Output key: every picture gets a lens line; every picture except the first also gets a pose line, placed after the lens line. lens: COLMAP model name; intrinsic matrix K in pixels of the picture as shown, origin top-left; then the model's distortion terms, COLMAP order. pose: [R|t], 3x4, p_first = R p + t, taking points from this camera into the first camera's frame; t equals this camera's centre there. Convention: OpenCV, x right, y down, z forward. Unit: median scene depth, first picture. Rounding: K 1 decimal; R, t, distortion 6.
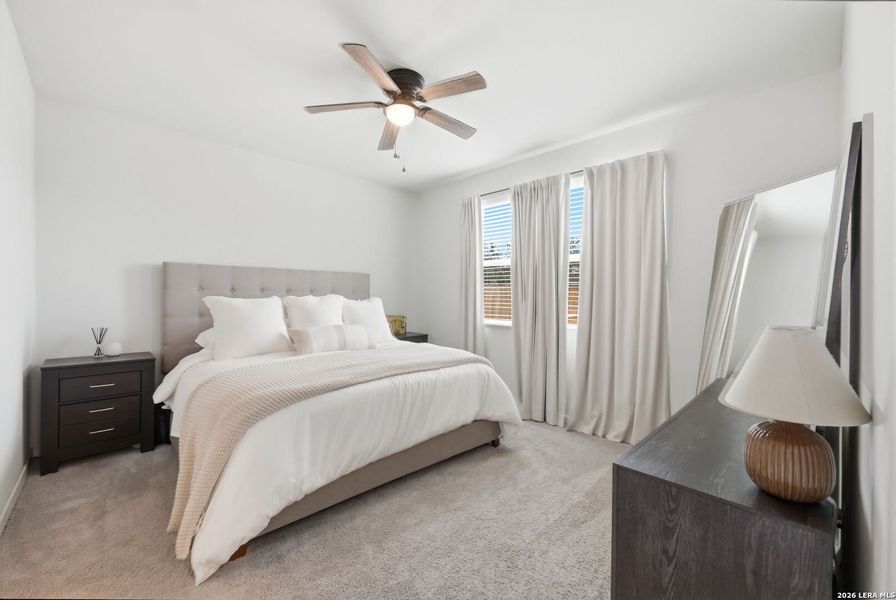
lens RADIAL K [[361.5, 0, 443.8], [0, 361.5, 299.0], [0, 0, 1]] dist [-0.002018, -0.000542]
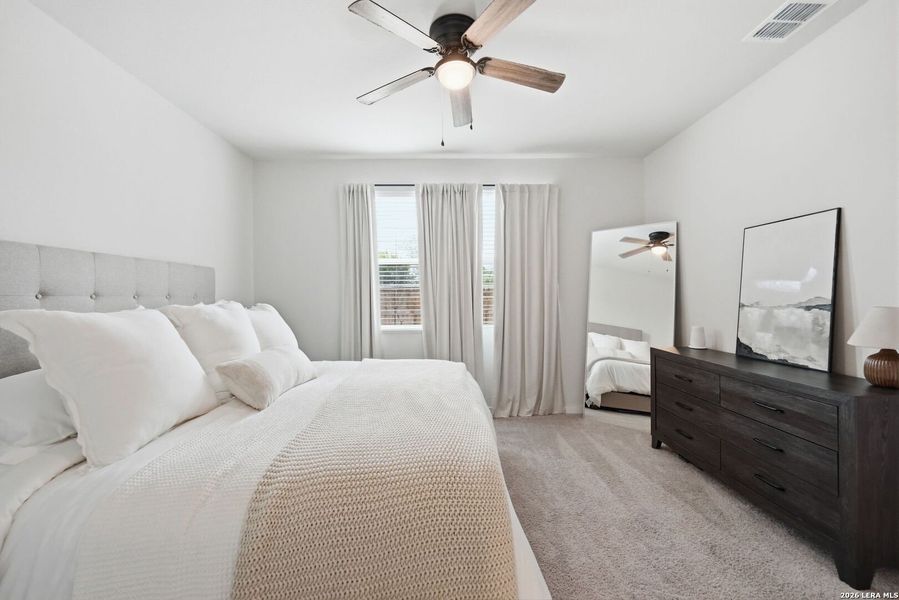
lens RADIAL K [[362.7, 0, 445.3], [0, 362.7, 299.0], [0, 0, 1]] dist [-0.002018, -0.000542]
pose [[0.684748, -0.021339, 0.728468, -0.529350], [0.027051, 0.999627, 0.003855, -0.008589], [-0.728278, 0.017066, 0.685069, 0.333007]]
